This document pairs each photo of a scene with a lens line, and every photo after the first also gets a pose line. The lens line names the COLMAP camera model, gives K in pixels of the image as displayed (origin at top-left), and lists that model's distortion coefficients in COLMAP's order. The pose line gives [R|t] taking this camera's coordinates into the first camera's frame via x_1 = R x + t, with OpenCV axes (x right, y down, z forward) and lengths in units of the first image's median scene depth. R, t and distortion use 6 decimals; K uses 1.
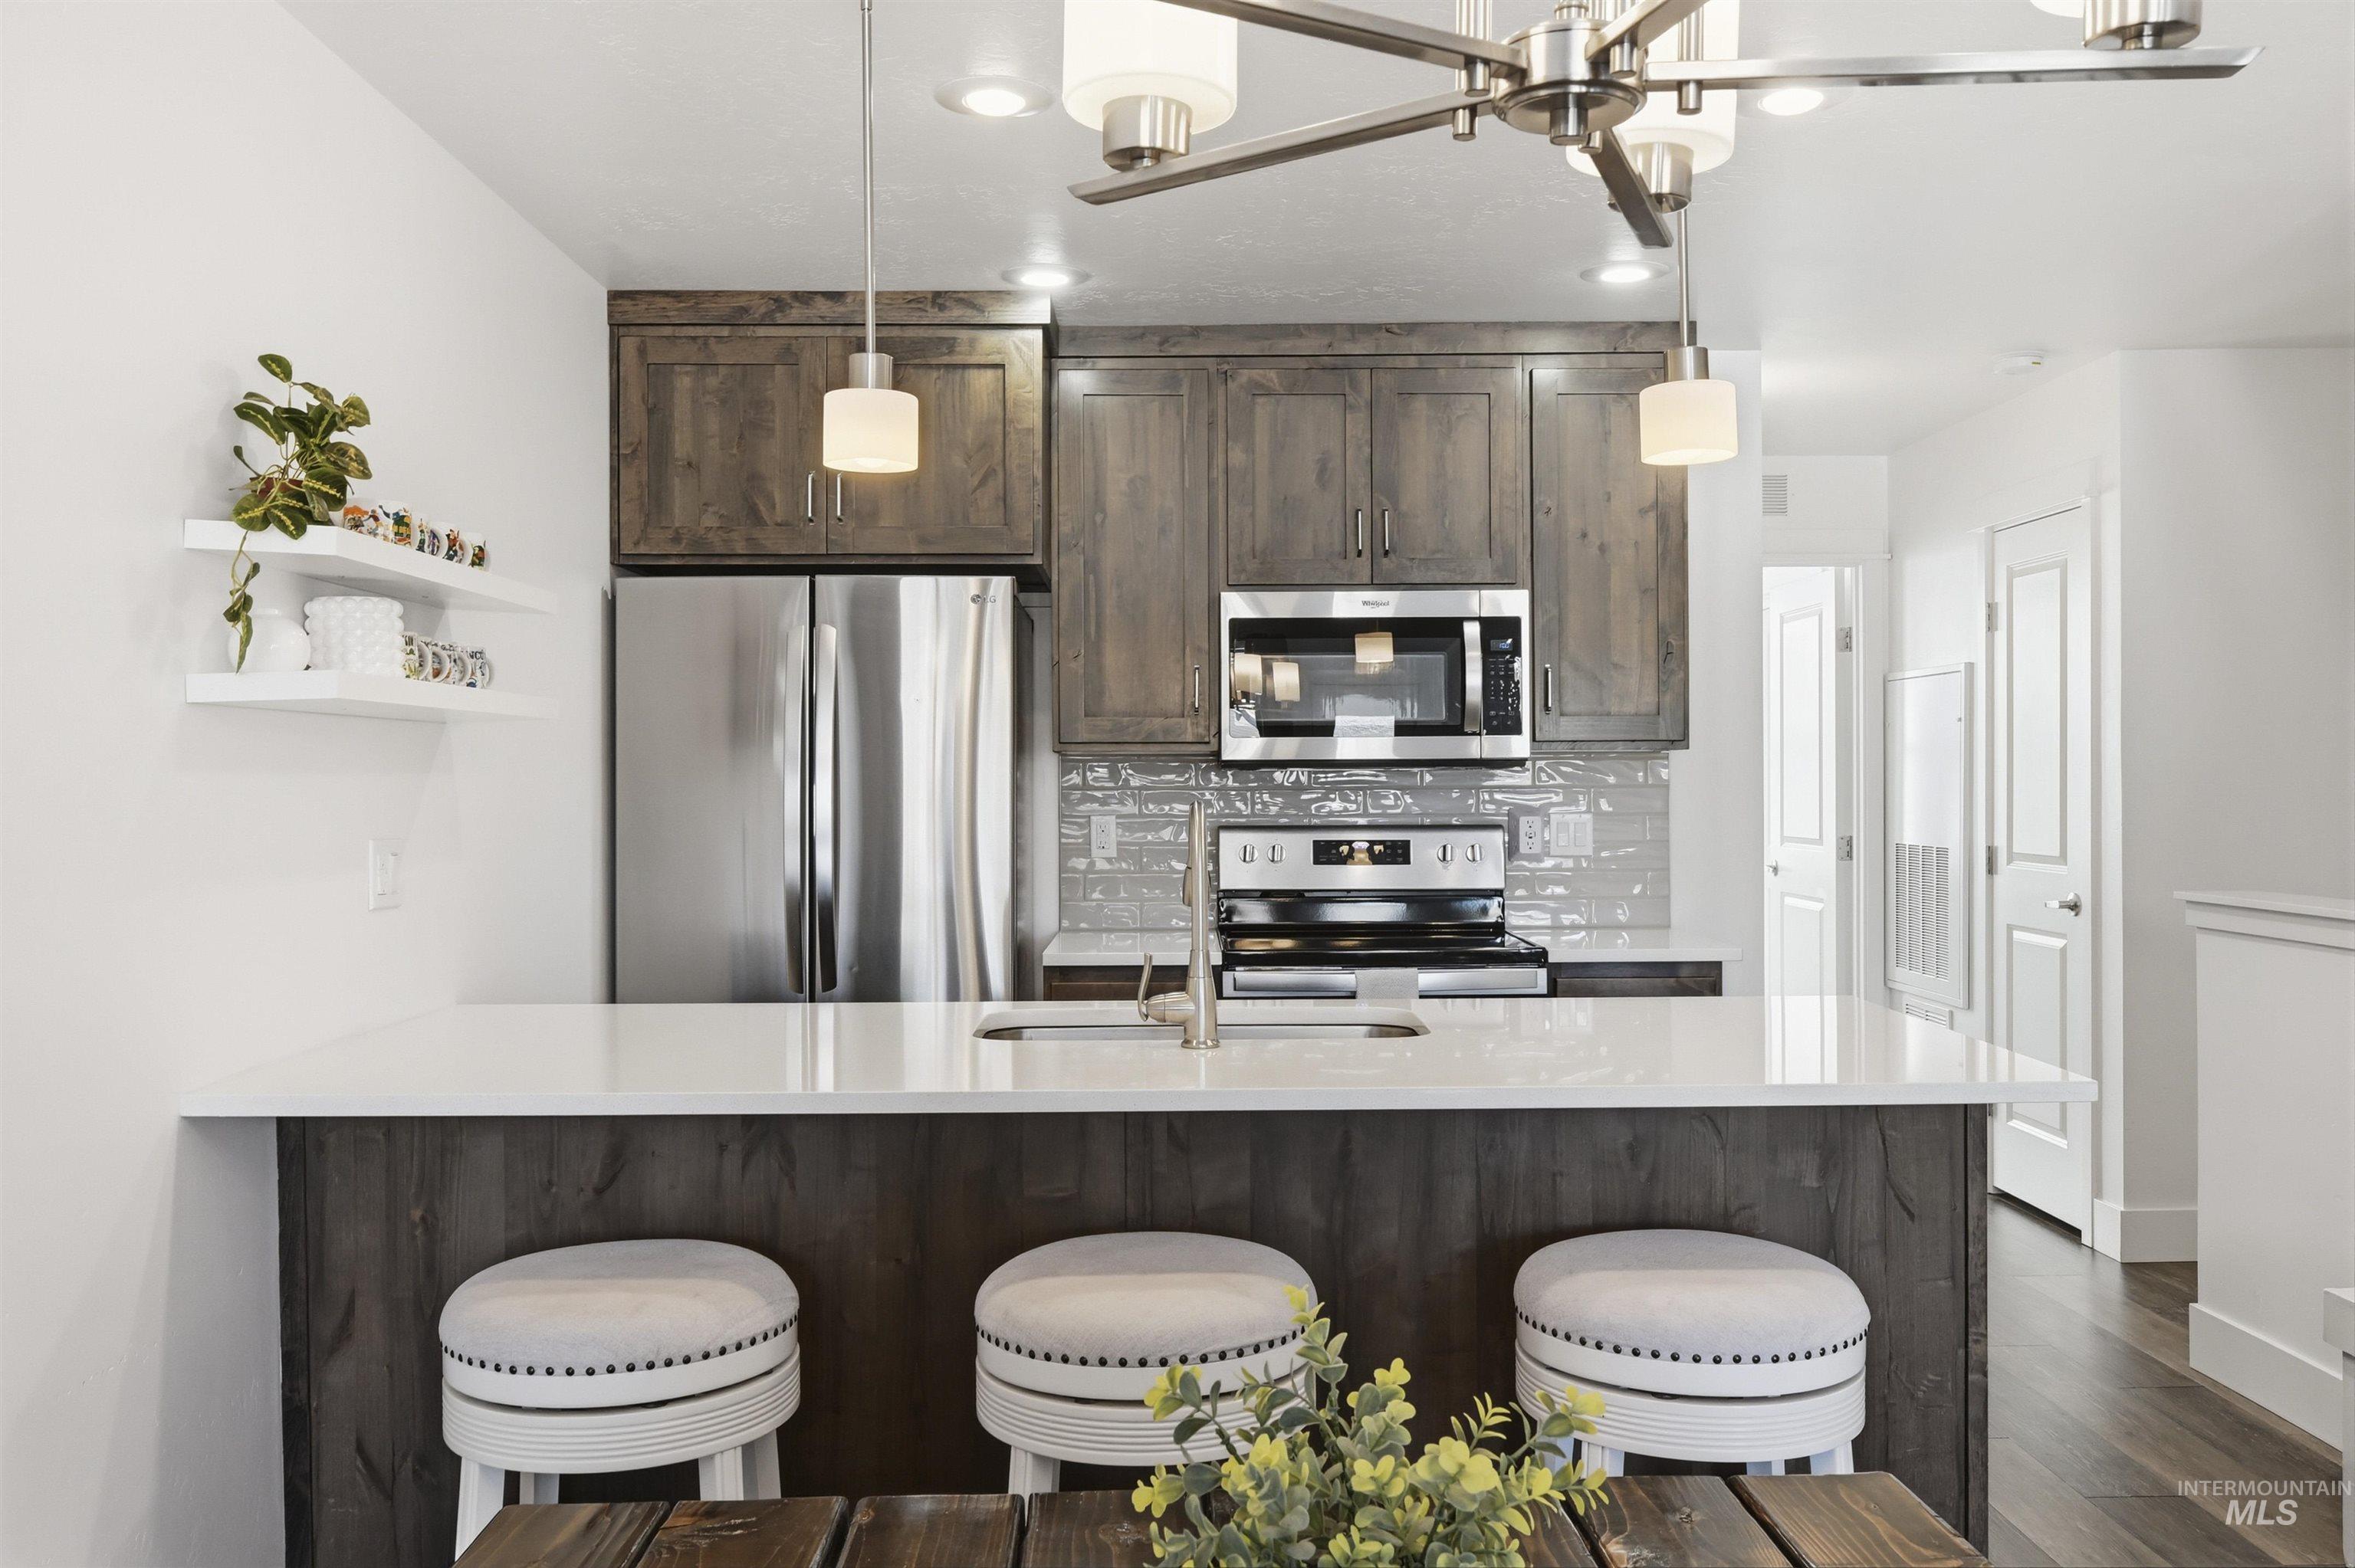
lens RADIAL K [[1919.2, 0, 1196.7], [0, 1919.2, 781.5], [0, 0, 1]] dist [-0.005767, 0.001131]
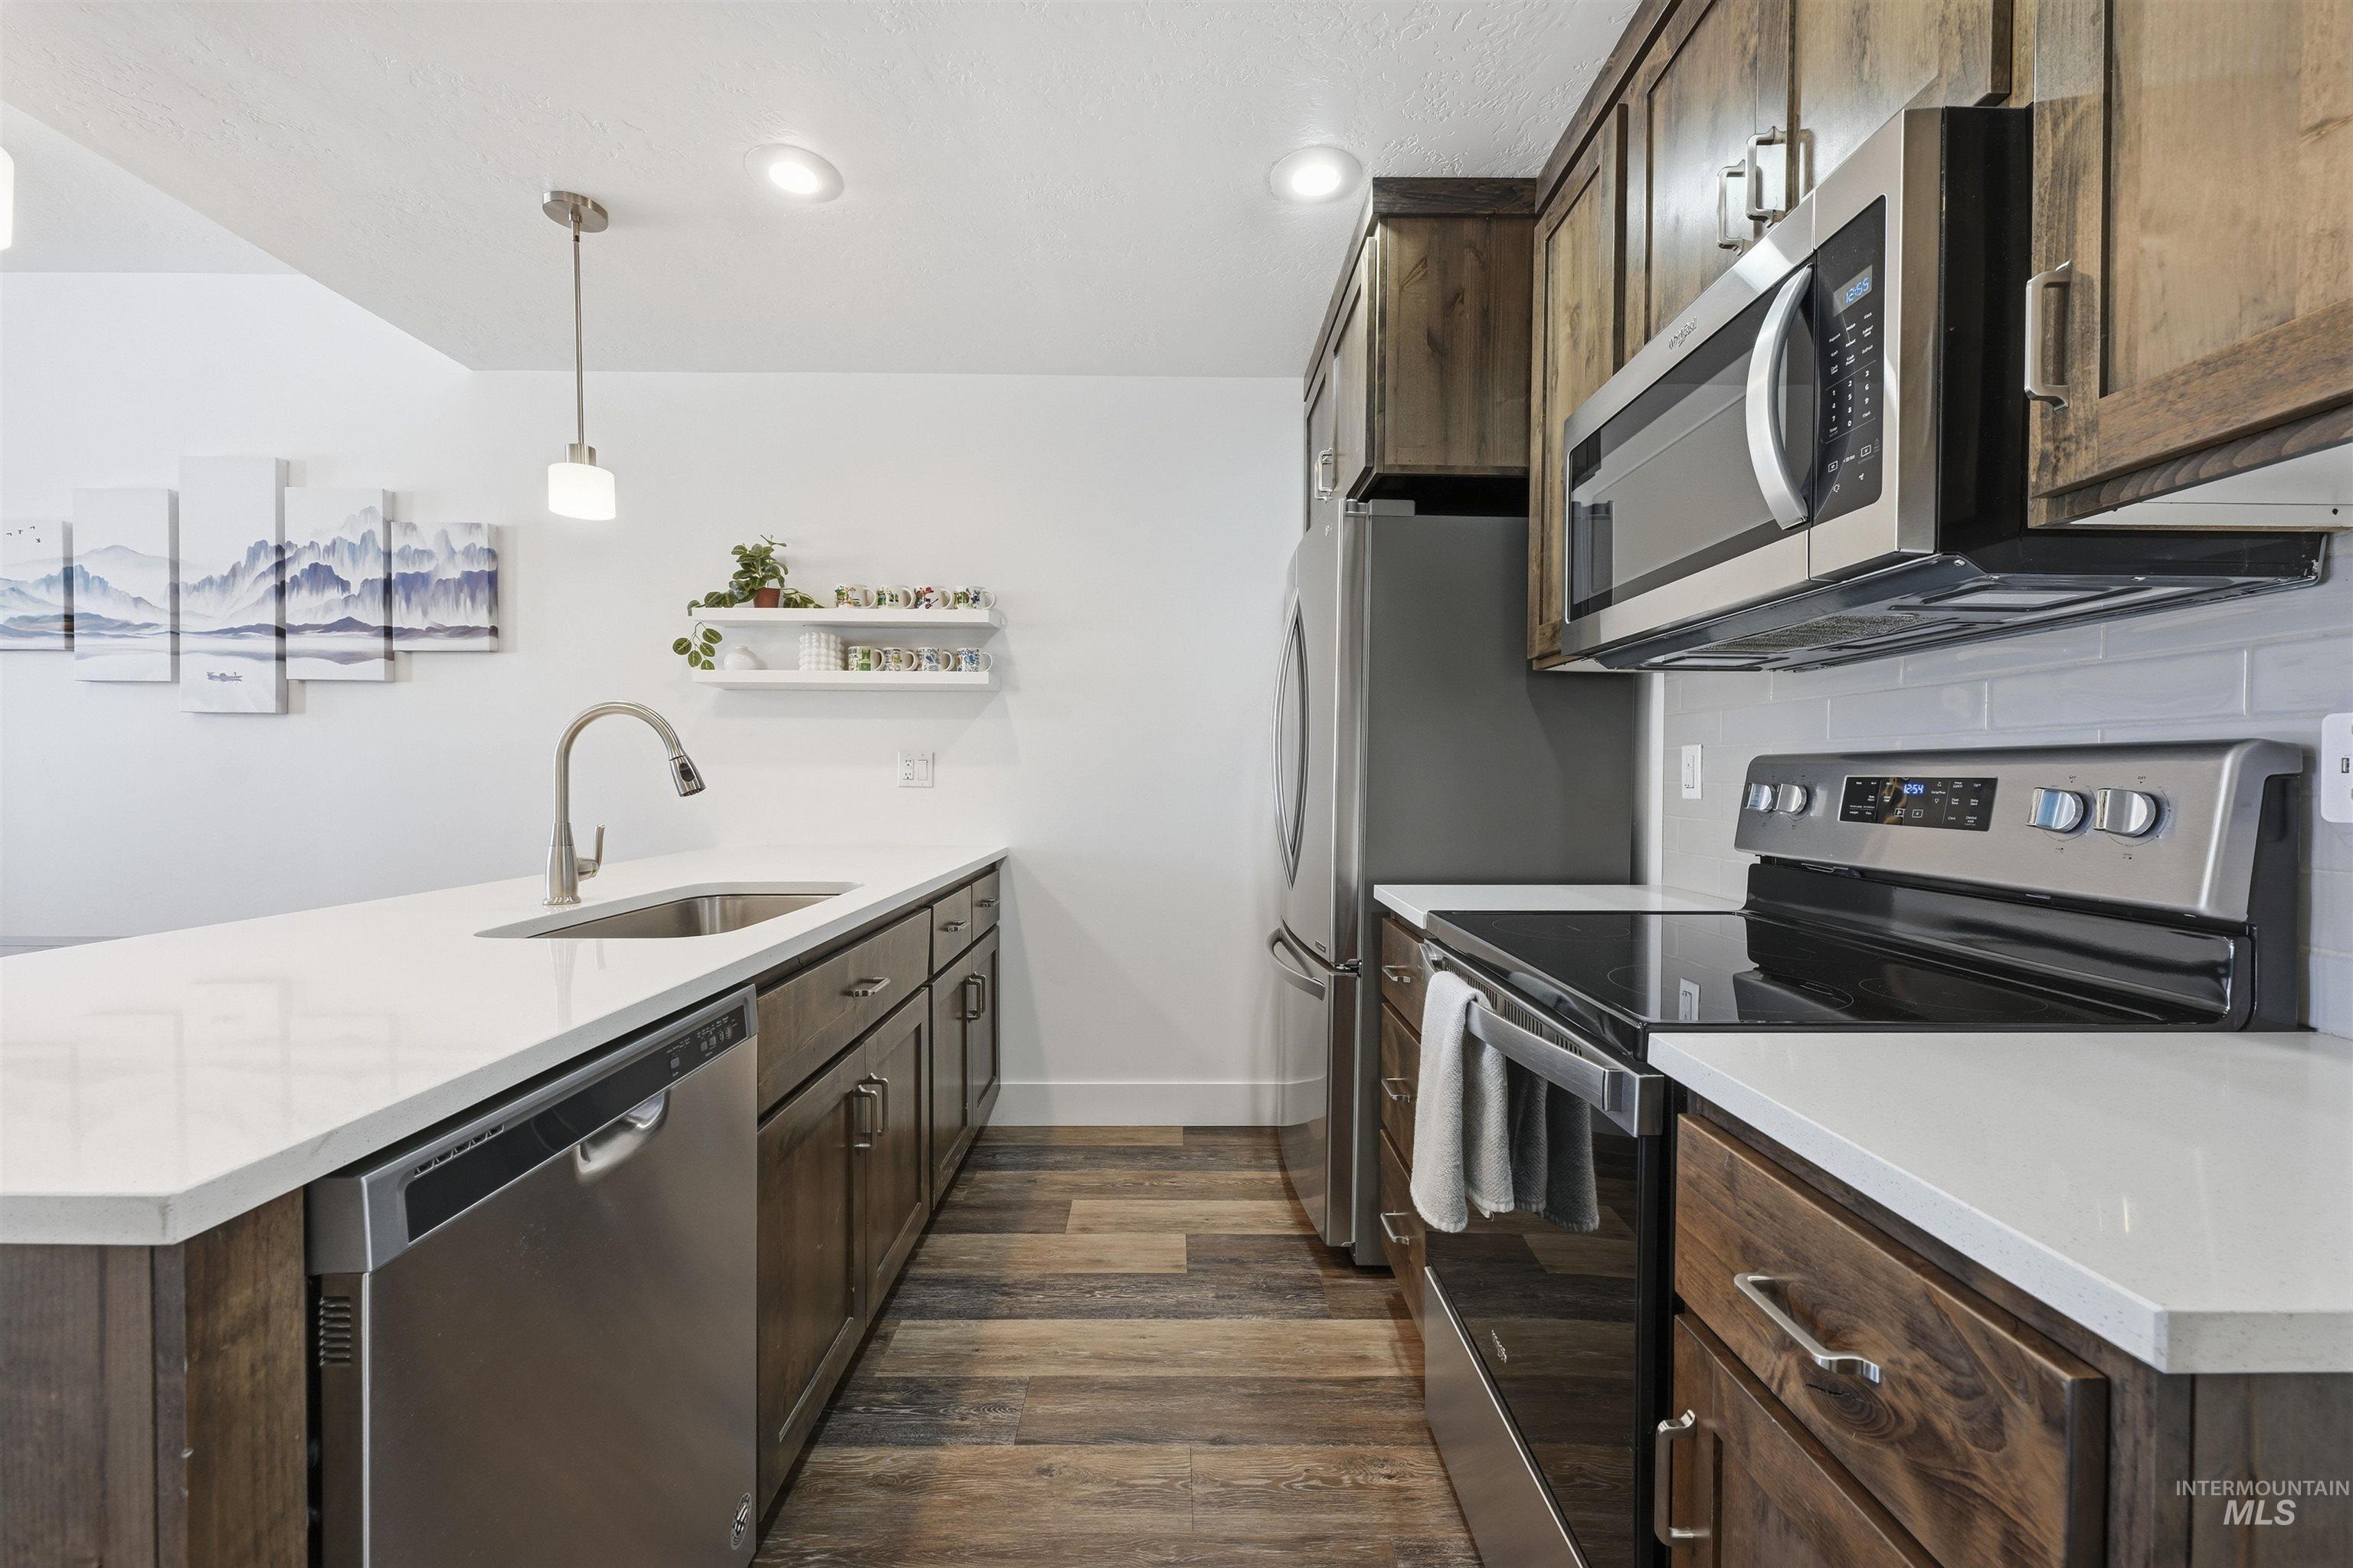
lens RADIAL K [[929.7, 0, 1183.0], [0, 929.7, 790.4], [0, 0, 1]] dist [-0.001809, 0.000721]
pose [[-0.007759, 0.020795, -0.999754, 0.382687], [-0.006774, 0.999760, 0.020848, 0.034012], [0.999947, 0.006934, -0.007616, 0.913937]]
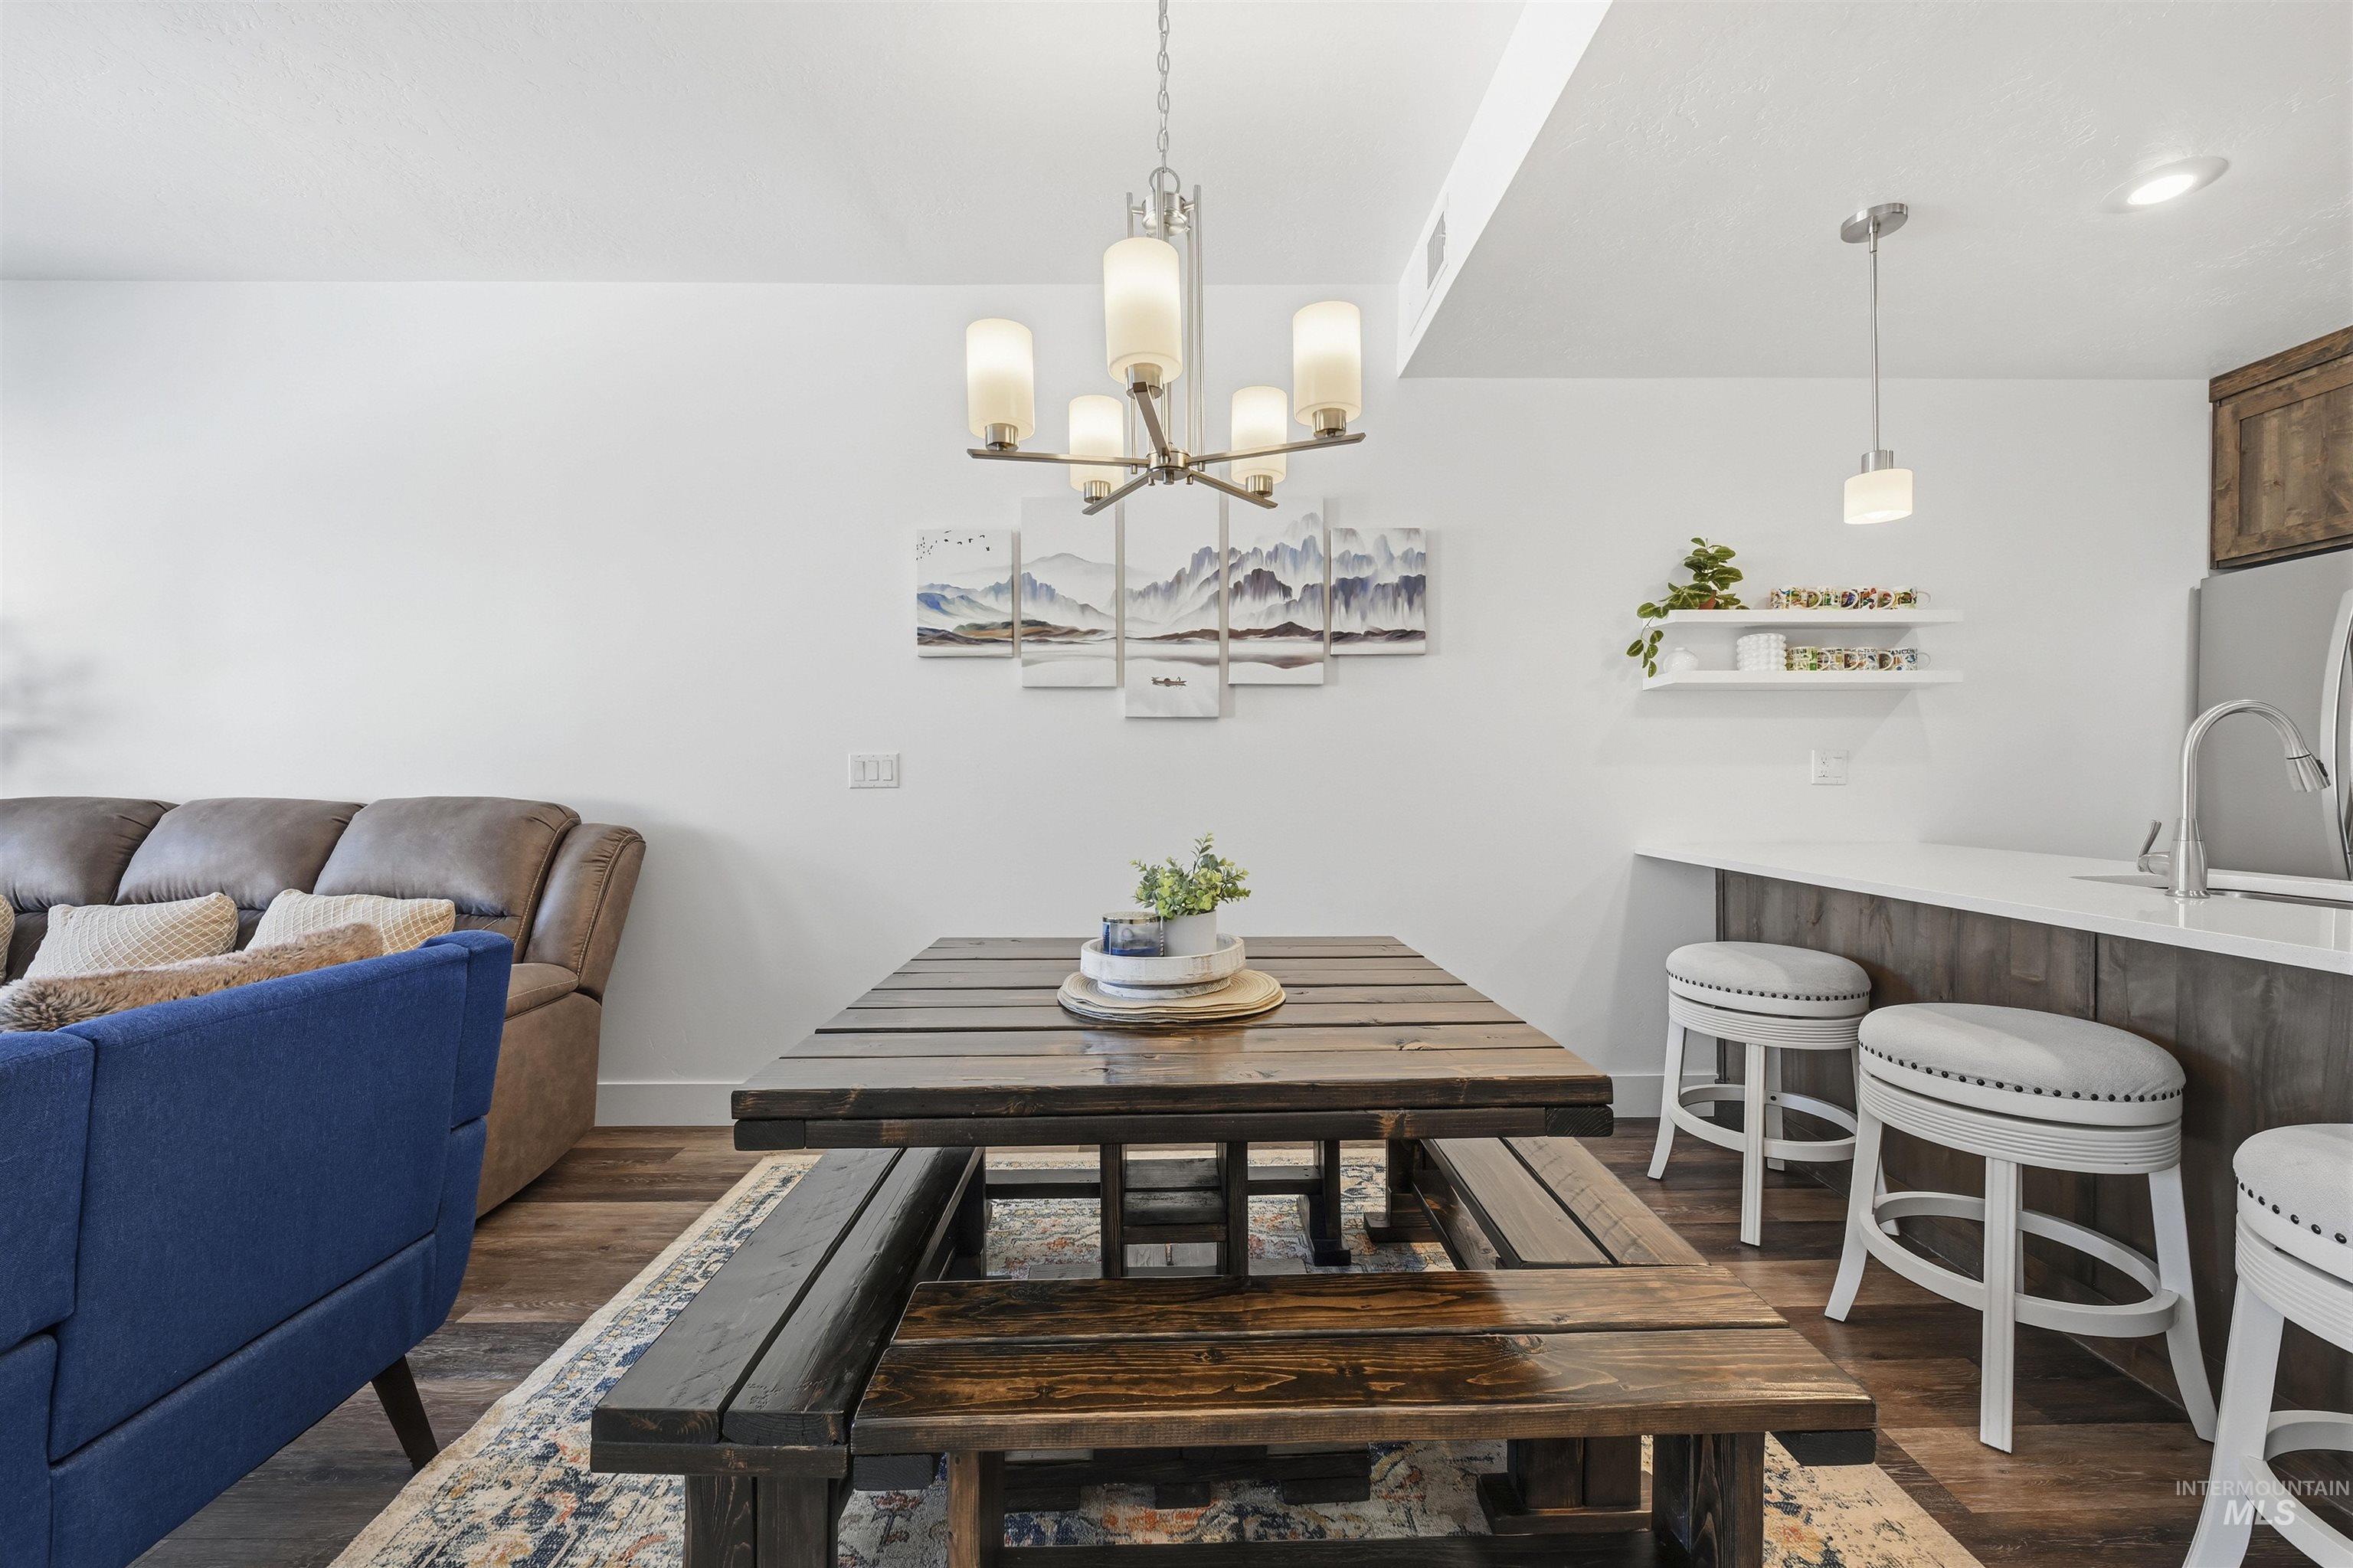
lens RADIAL K [[929.7, 0, 1178.8], [0, 929.7, 787.8], [0, 0, 1]] dist [-0.001809, 0.000721]
pose [[-0.005591, 0.017921, -0.999824, 0.398862], [0.002324, 0.999837, 0.017908, 0.036286], [0.999982, -0.002223, -0.005632, 0.227859]]
